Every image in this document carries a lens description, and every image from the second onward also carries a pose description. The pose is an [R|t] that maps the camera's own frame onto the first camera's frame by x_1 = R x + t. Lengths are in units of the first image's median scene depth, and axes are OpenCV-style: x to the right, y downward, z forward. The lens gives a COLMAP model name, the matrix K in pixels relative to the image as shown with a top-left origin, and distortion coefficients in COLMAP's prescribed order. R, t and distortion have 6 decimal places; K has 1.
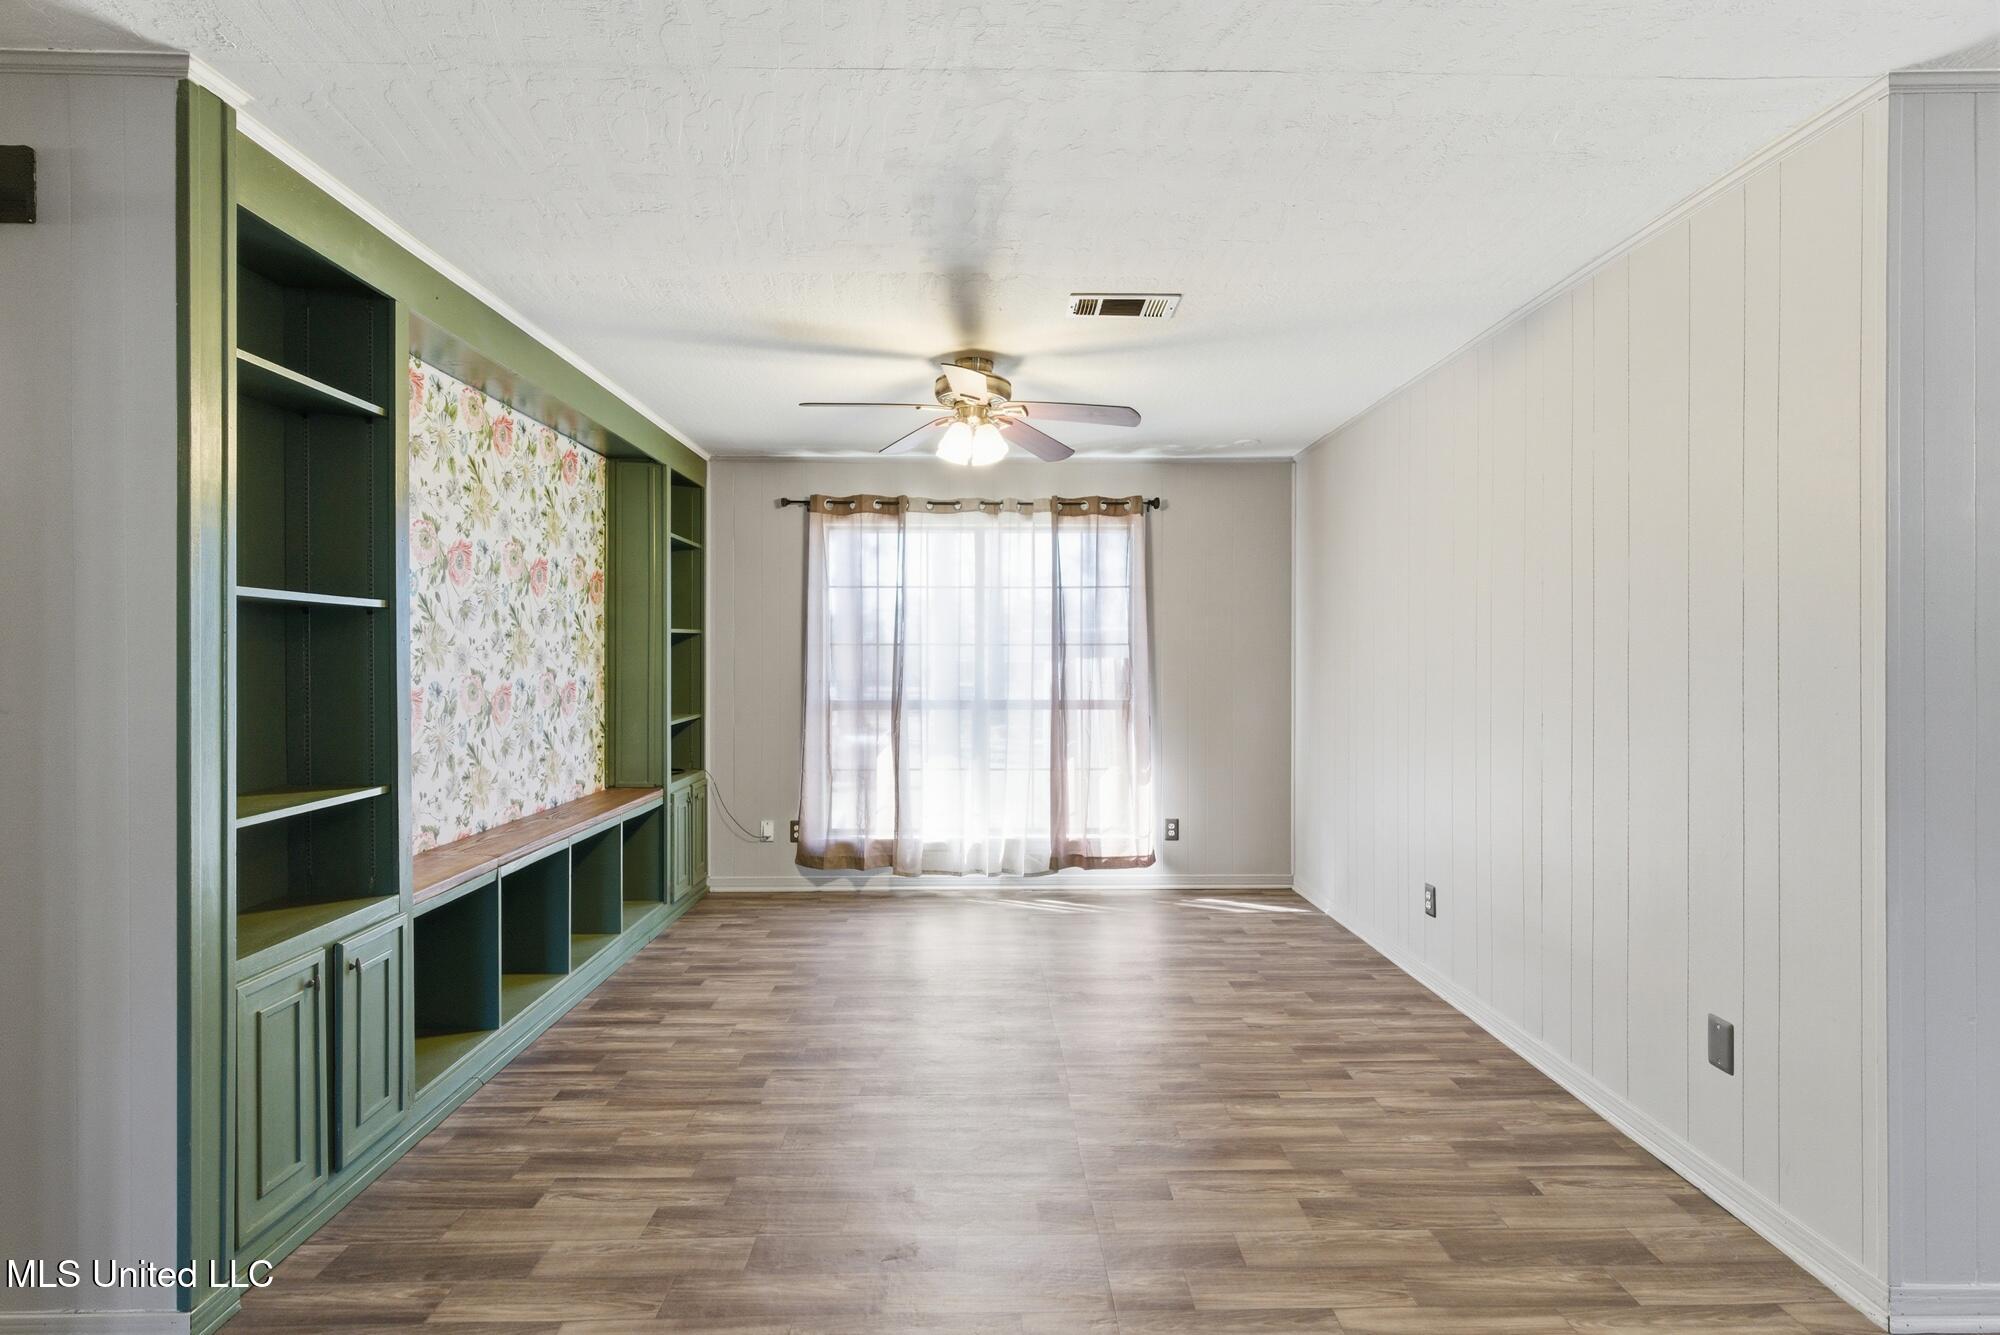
lens RADIAL K [[963.2, 0, 998.9], [0, 963.2, 654.7], [0, 0, 1]] dist [-0.003102, -0.000870]
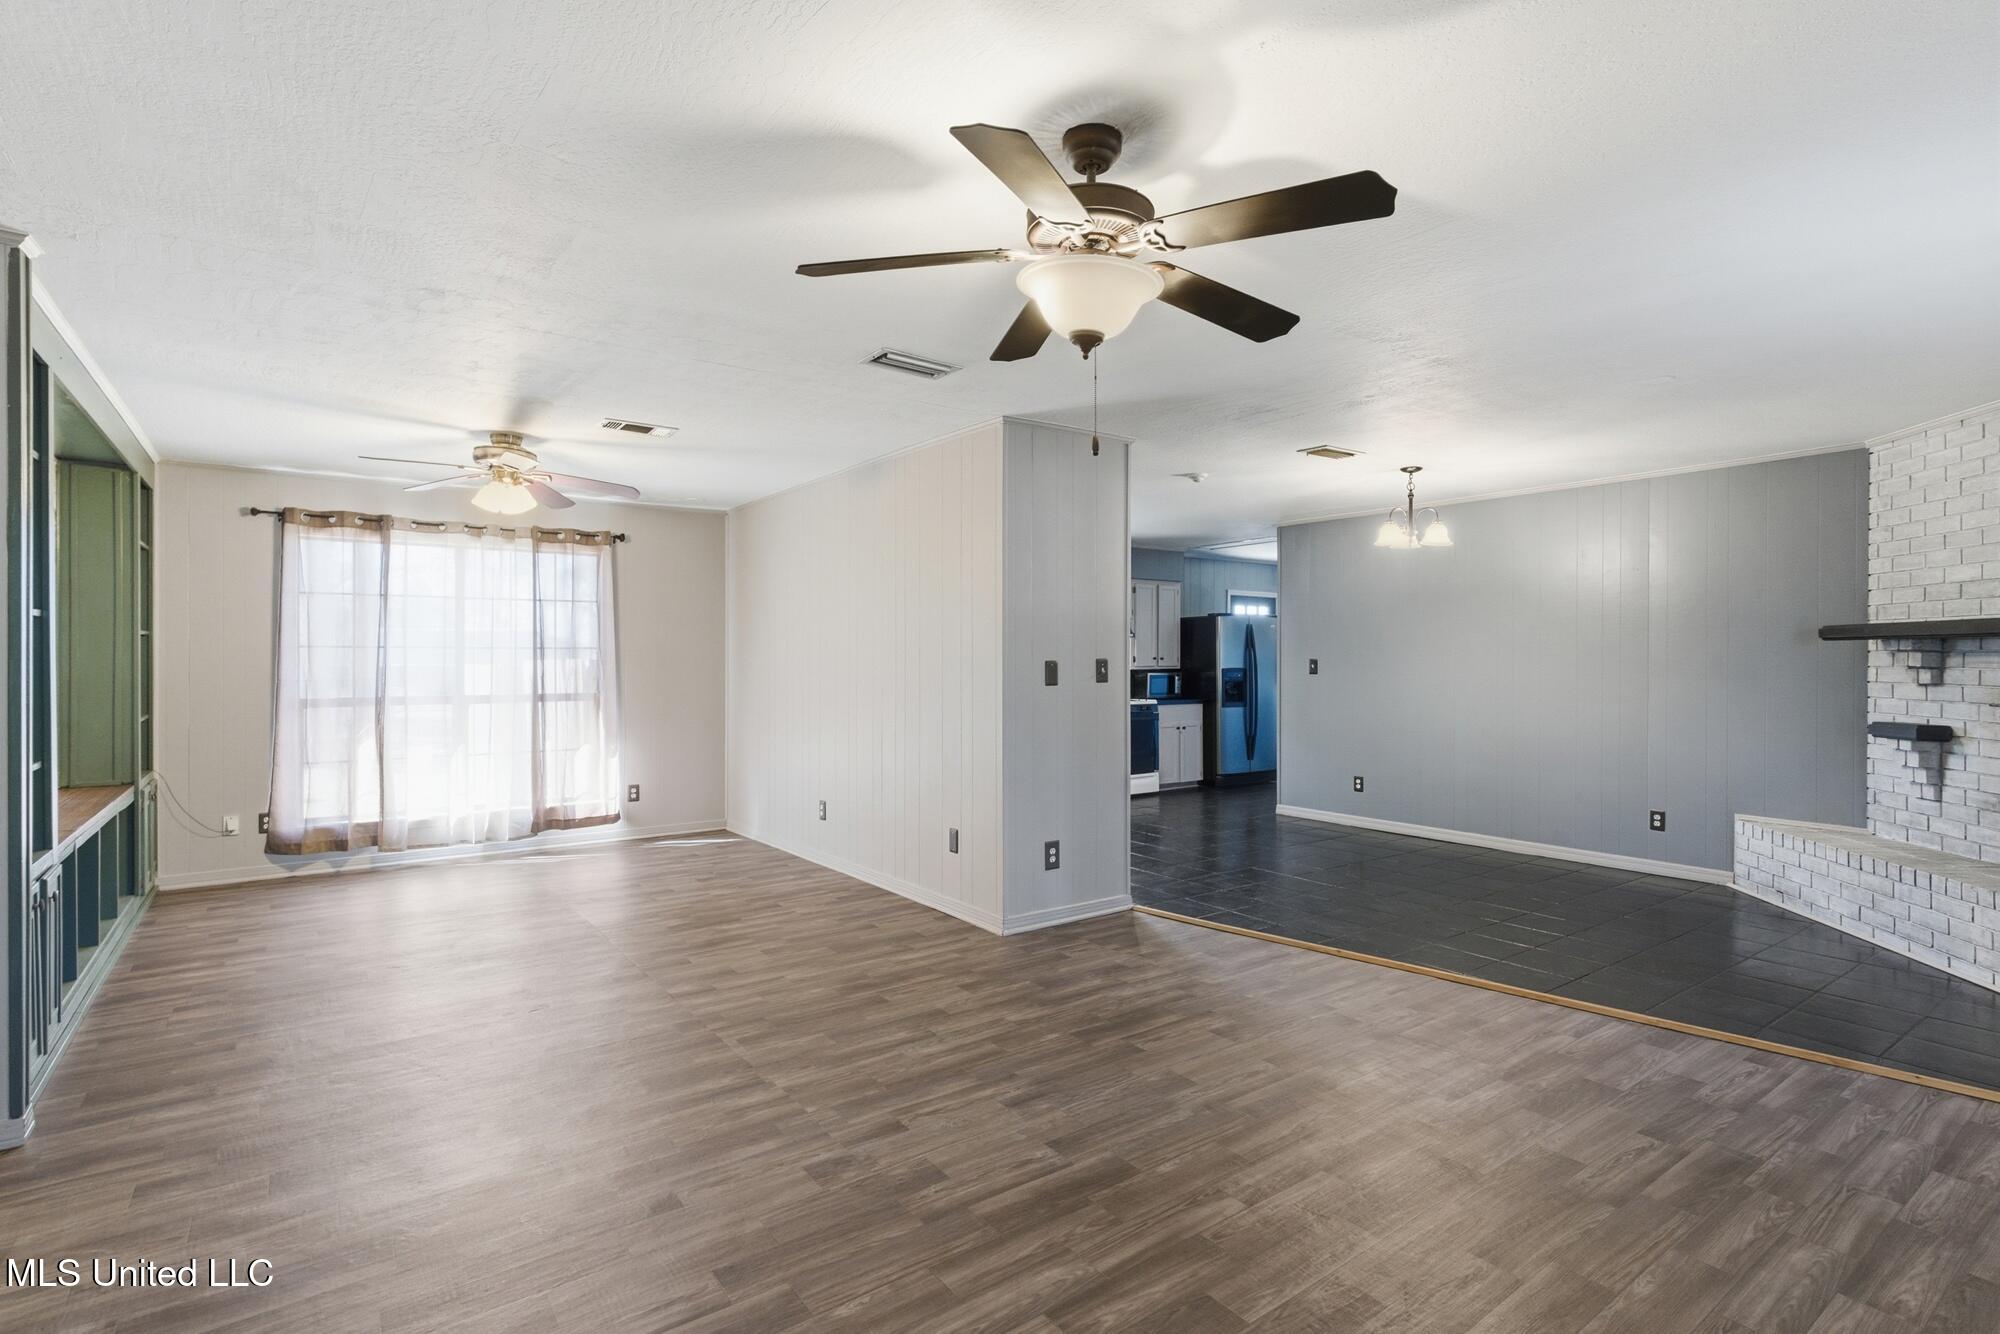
lens RADIAL K [[958.3, 0, 1000.0], [0, 958.3, 667.0], [0, 0, 1]] dist [0.000684, 0.000203]
pose [[0.818486, -0.006059, 0.574495, -0.170278], [0.000284, 0.999949, 0.010141, 0.001817], [-0.574526, -0.008137, 0.818446, -0.357480]]
